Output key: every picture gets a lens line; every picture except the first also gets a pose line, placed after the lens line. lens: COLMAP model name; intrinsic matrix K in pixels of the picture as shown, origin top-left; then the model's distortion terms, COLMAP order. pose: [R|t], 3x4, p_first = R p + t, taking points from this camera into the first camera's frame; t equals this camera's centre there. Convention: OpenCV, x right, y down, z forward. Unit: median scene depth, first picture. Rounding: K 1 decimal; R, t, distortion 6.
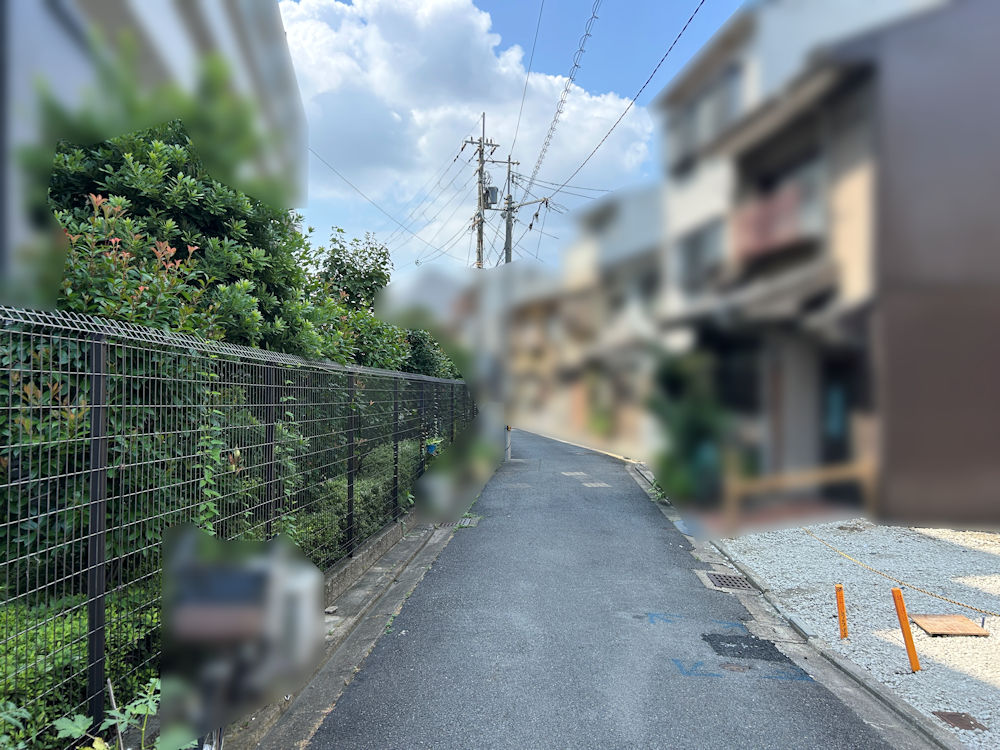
lens RADIAL K [[751.0, 0, 500.7], [0, 751.0, 373.3], [0, 0, 1]] dist [0.032832, -0.033928]
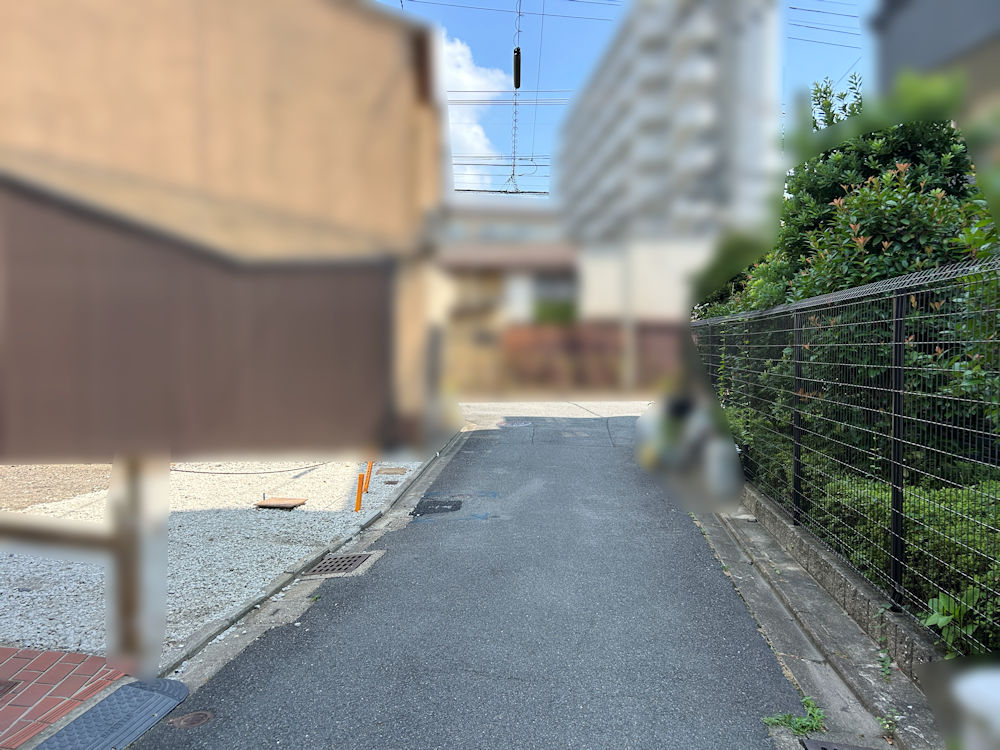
lens RADIAL K [[751.0, 0, 500.6], [0, 751.0, 374.1], [0, 0, 1]] dist [0.032832, -0.033928]
pose [[-0.998517, -0.006087, 0.054098, 0.063948], [-0.005801, 0.999968, 0.005431, 0.047979], [-0.054130, 0.005109, -0.998521, 1.300926]]
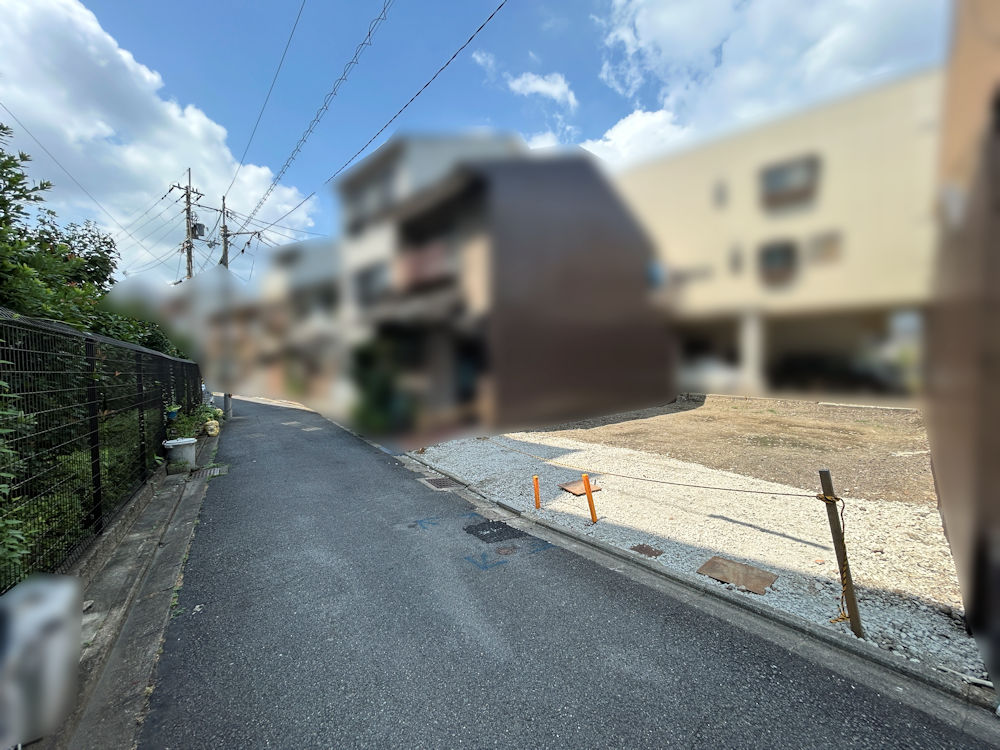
lens RADIAL K [[400.1, 0, 500.4], [0, 400.1, 375.9], [0, 0, 1]] dist [-0.000693, 0.000306]
pose [[0.796766, -0.027280, 0.603671, -0.065968], [0.003395, 0.999167, 0.040672, 0.017174], [-0.604278, -0.030357, 0.796195, 0.204950]]
